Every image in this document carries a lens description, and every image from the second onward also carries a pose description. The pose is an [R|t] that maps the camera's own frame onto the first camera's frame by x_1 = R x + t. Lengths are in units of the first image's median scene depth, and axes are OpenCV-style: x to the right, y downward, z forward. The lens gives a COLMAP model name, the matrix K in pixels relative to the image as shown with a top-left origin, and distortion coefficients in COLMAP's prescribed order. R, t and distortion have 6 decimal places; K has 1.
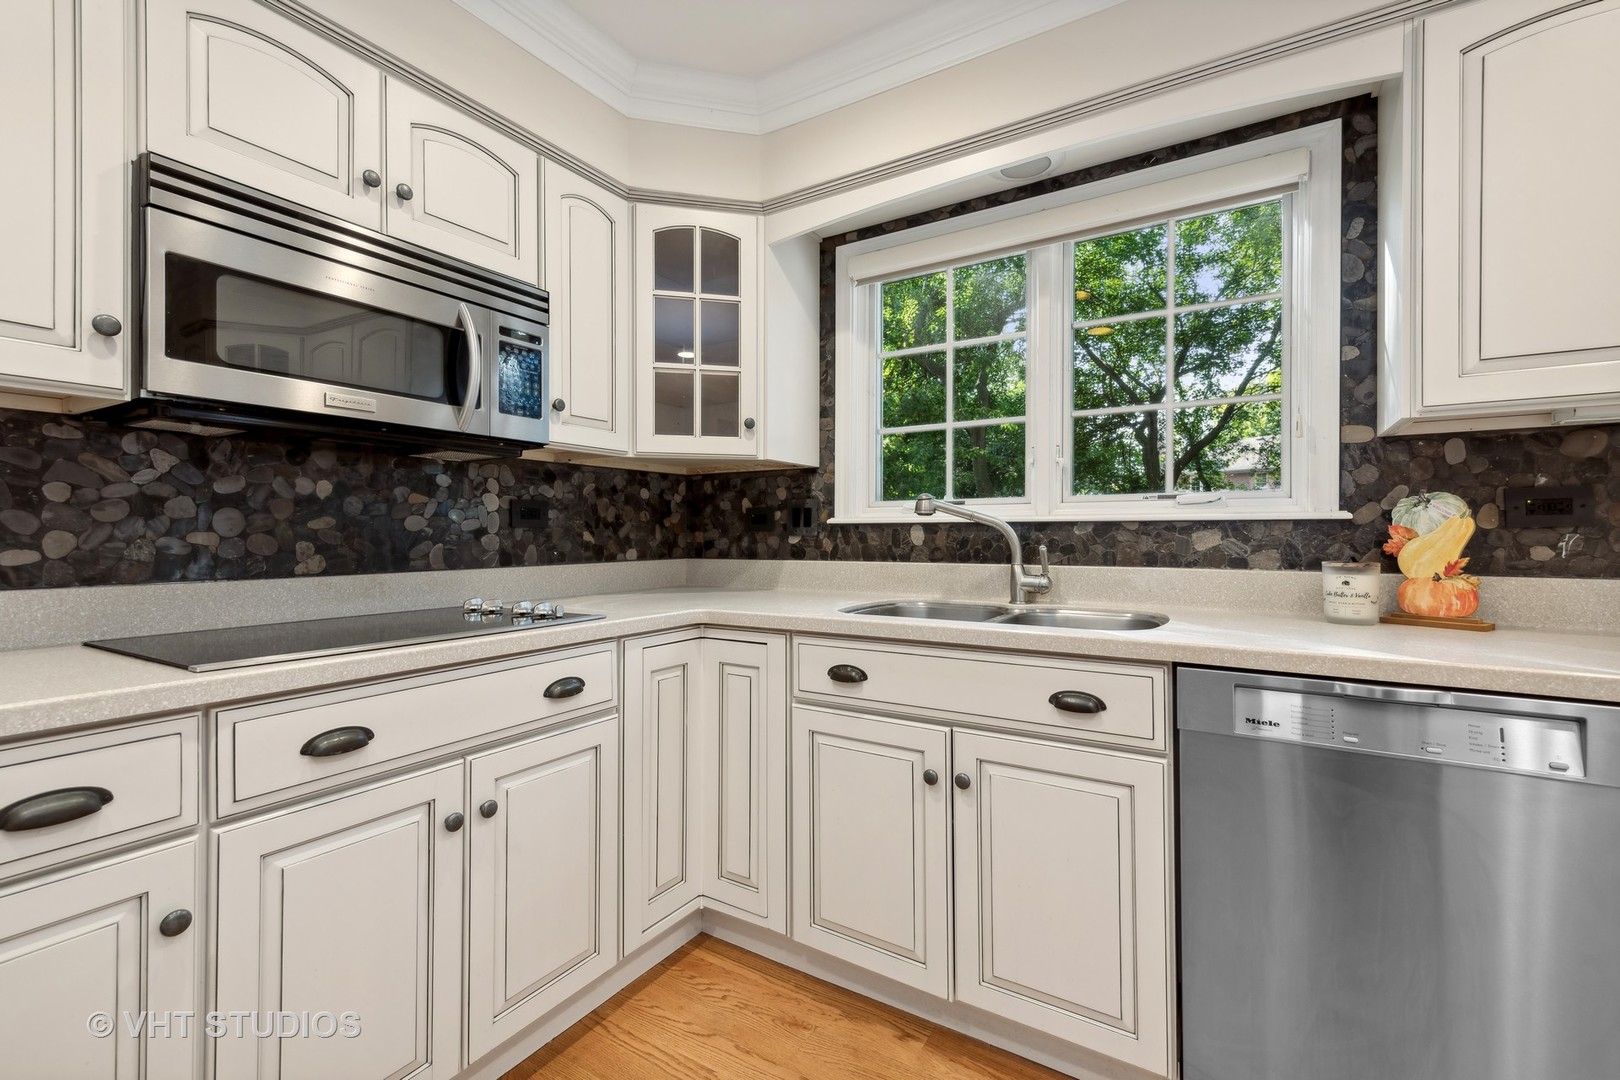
lens RADIAL K [[698.1, 0, 815.0], [0, 698.1, 534.4], [0, 0, 1]] dist [0.009019, -0.000190]
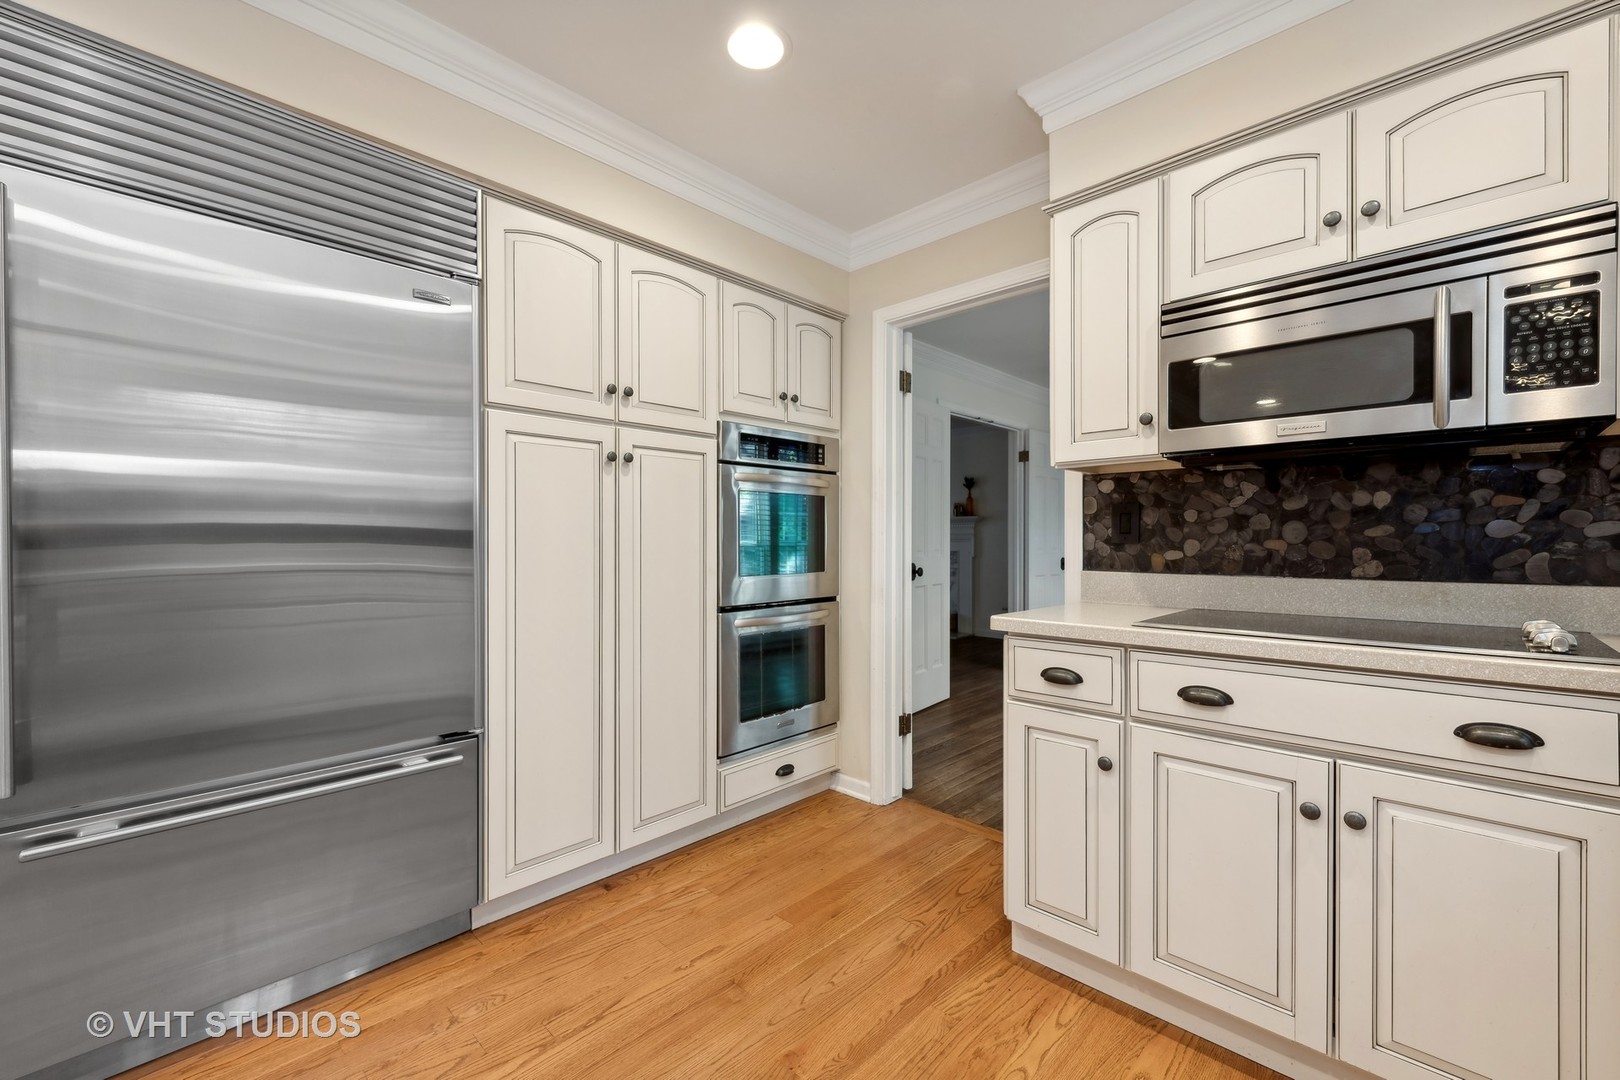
lens RADIAL K [[675.1, 0, 806.5], [0, 675.1, 535.4], [0, 0, 1]] dist [0.016019, -0.000062]
pose [[-0.213017, -0.010112, -0.976996, 0.524063], [0.000563, 0.999945, -0.010472, 0.001023], [0.977048, -0.002781, -0.213000, 0.371032]]
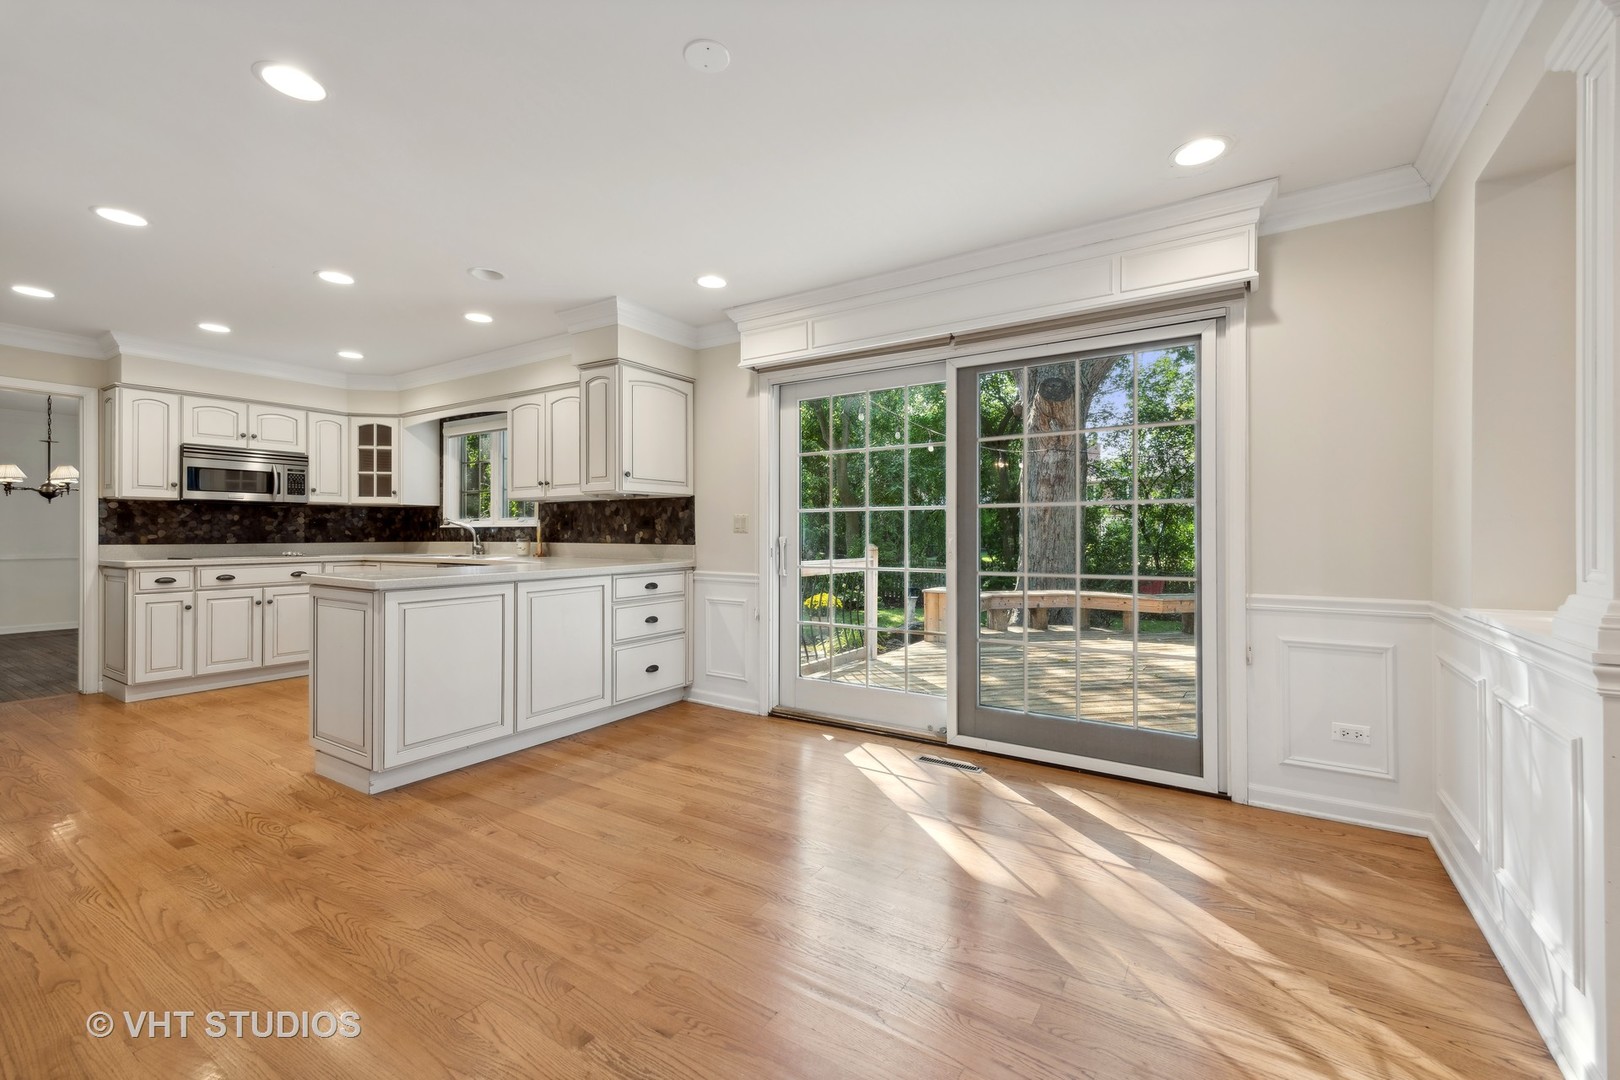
lens RADIAL K [[675.1, 0, 806.5], [0, 675.1, 535.4], [0, 0, 1]] dist [0.016019, -0.000062]
pose [[0.999605, -0.000015, -0.028087, 2.157529], [0.000060, 0.999999, 0.001609, 0.014890], [0.028087, -0.001610, 0.999604, -2.225975]]
